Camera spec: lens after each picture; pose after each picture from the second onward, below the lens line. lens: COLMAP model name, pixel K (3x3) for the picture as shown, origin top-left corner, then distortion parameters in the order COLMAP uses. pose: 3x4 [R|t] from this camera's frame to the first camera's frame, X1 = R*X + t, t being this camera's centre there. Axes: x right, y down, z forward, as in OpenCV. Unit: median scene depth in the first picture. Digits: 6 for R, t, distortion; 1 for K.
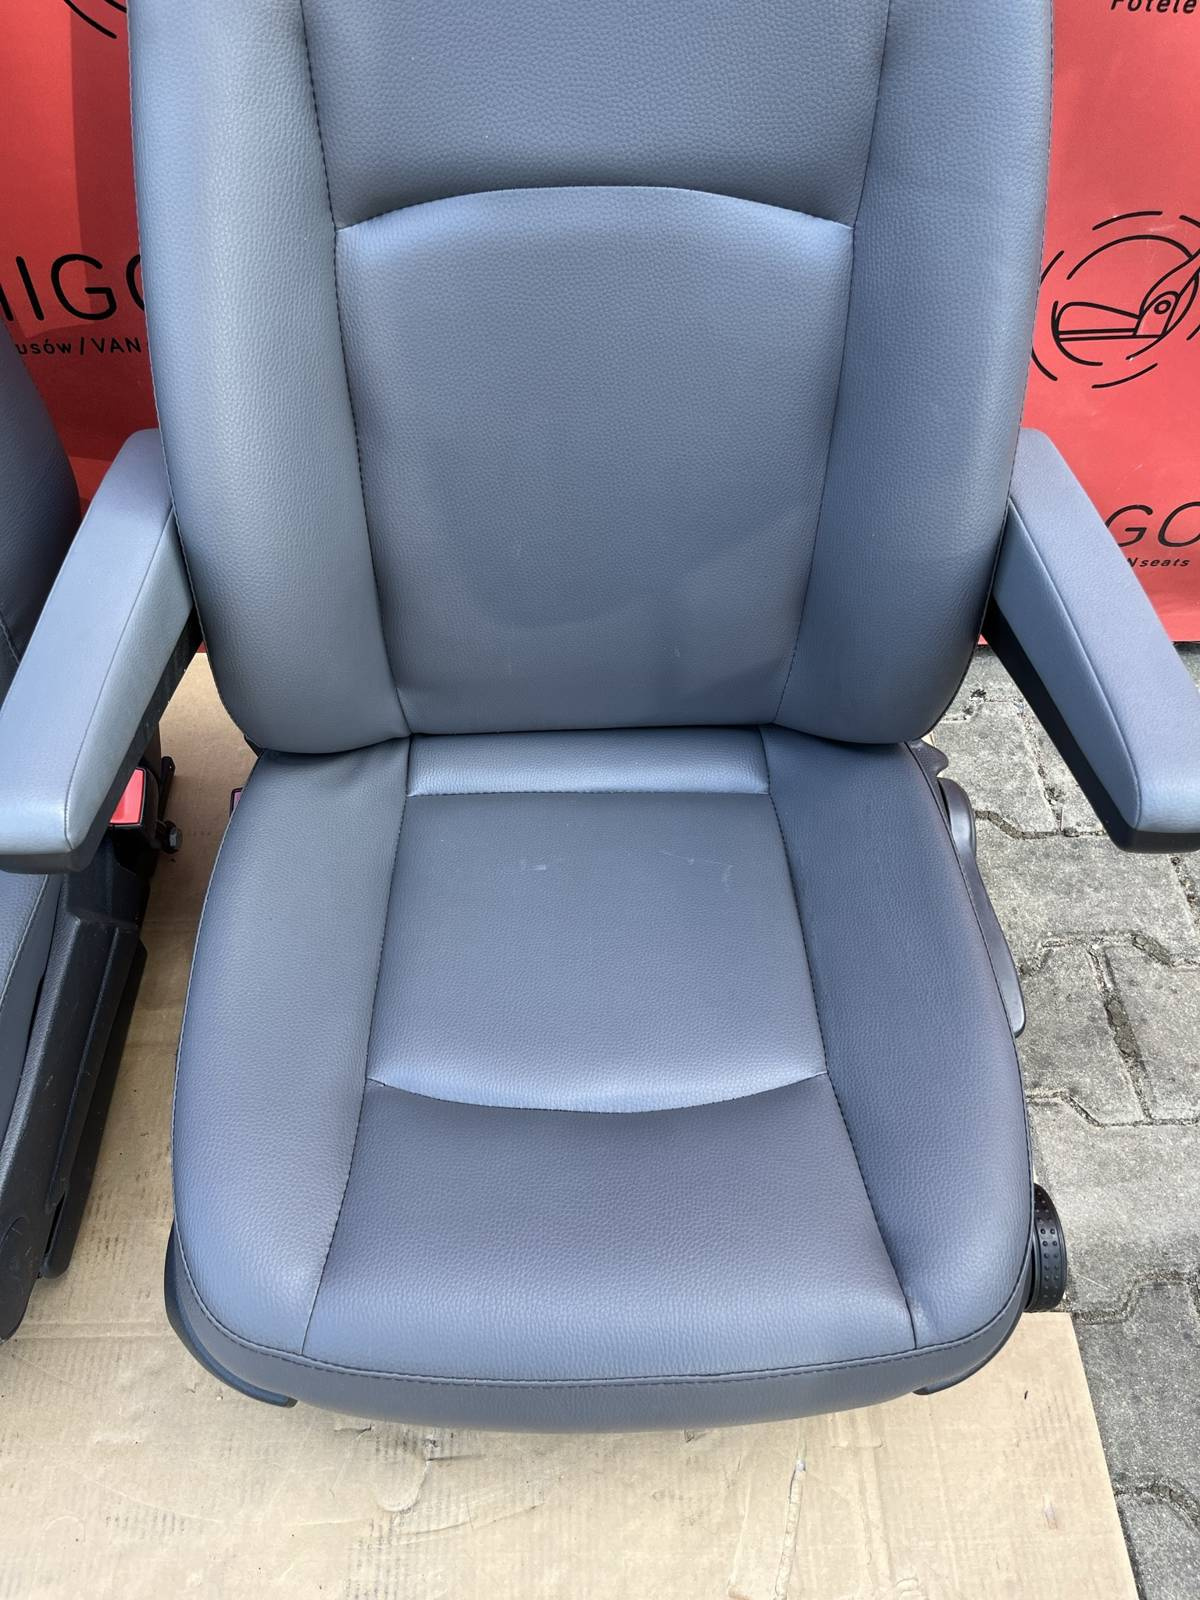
lens RADIAL K [[1224.8, 0, 601.5], [0, 1224.8, 789.0], [0, 0, 1]] dist [0.072055, -0.117137]
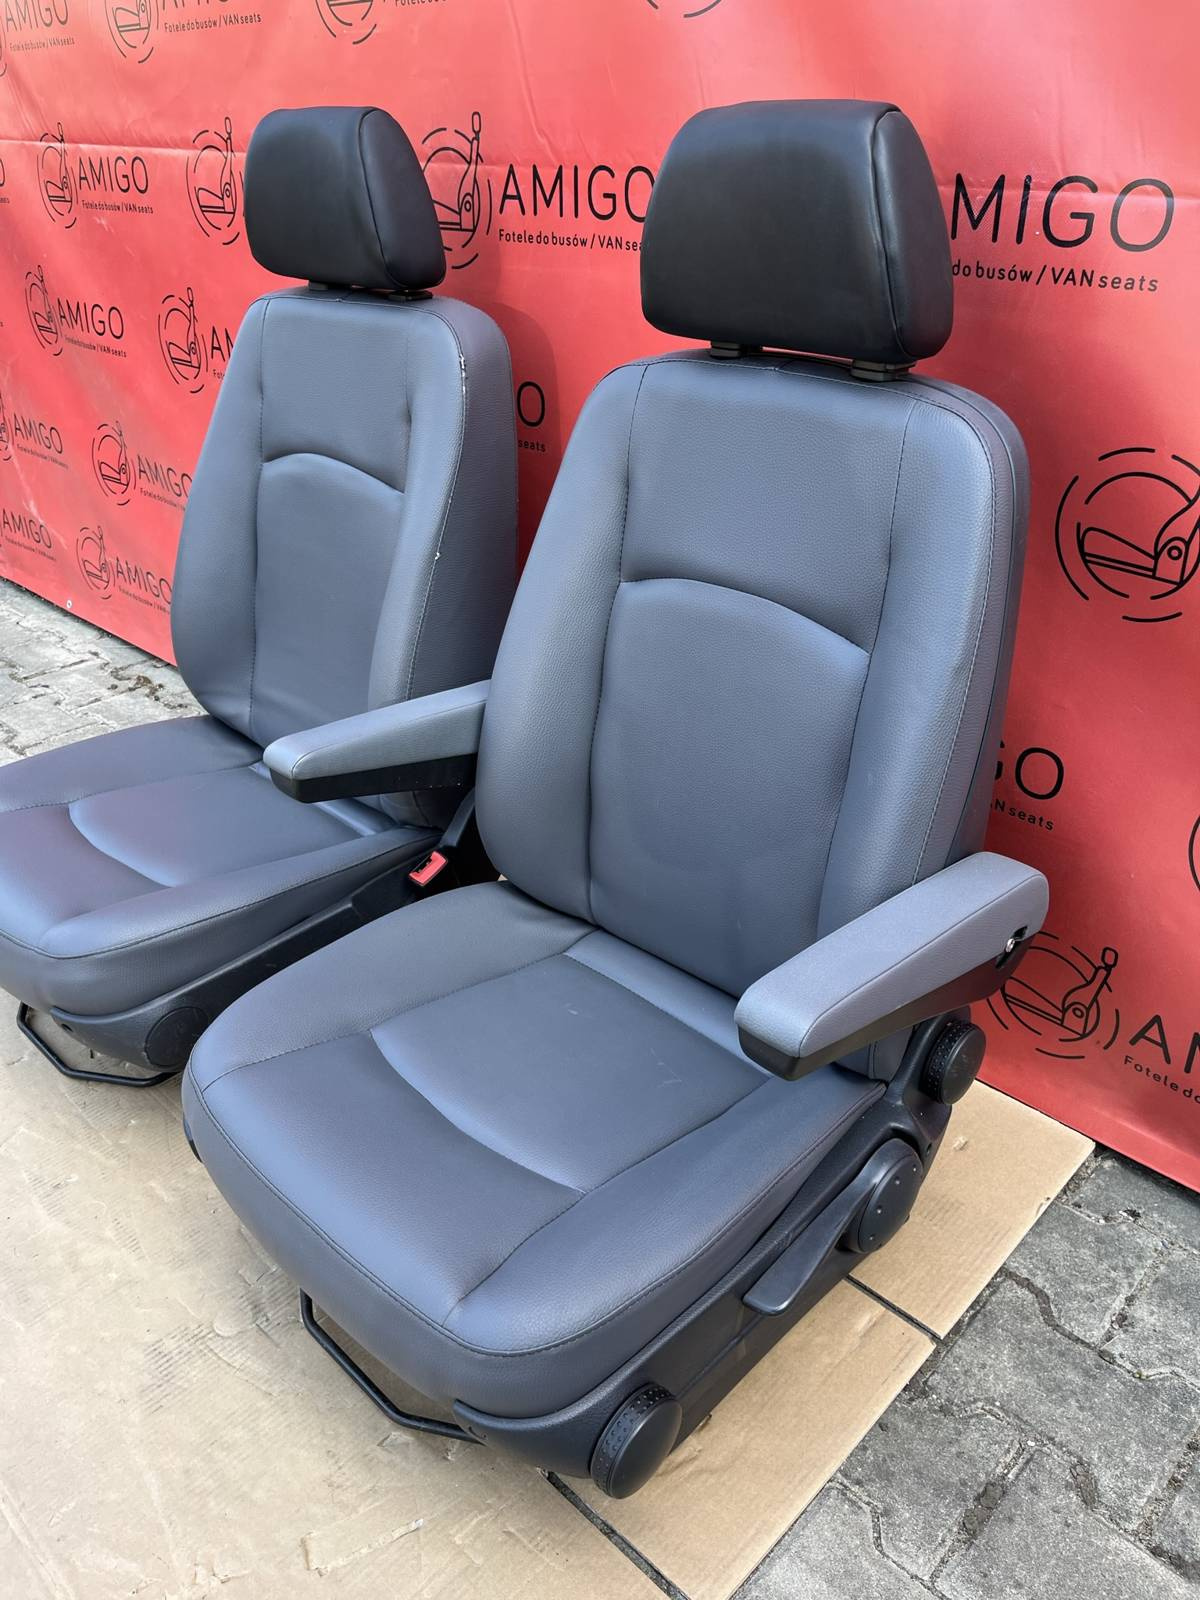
lens RADIAL K [[1224.8, 0, 601.5], [0, 1224.8, 789.0], [0, 0, 1]] dist [0.072055, -0.117137]
pose [[0.696489, 0.317158, -0.643672, 0.663526], [-0.555957, 0.805633, -0.204616, 0.107524], [0.453668, 0.500367, 0.737440, -0.106767]]
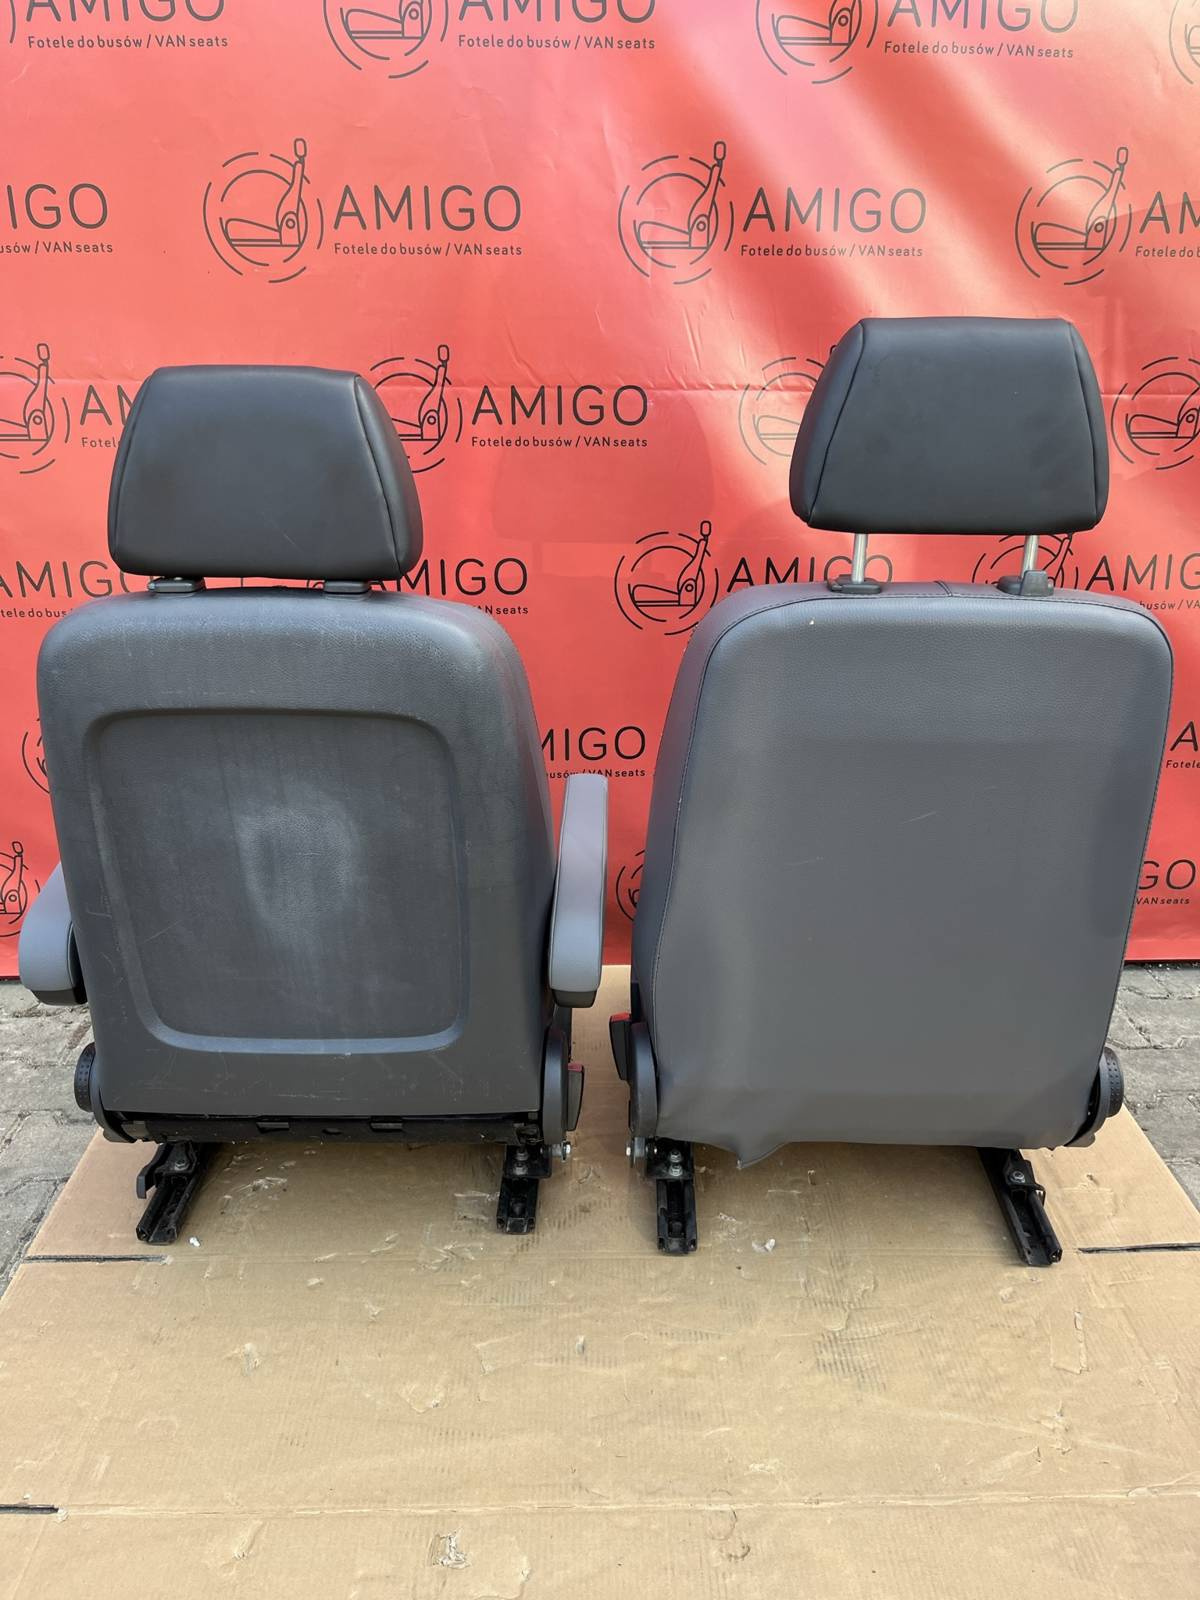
lens RADIAL K [[1224.8, 0, 601.5], [0, 1224.8, 789.0], [0, 0, 1]] dist [0.072055, -0.117137]
pose [[0.999739, -0.019999, -0.011018, -0.351362], [0.011282, 0.852203, -0.523090, 0.653934], [0.019851, 0.522830, 0.852206, -0.611614]]
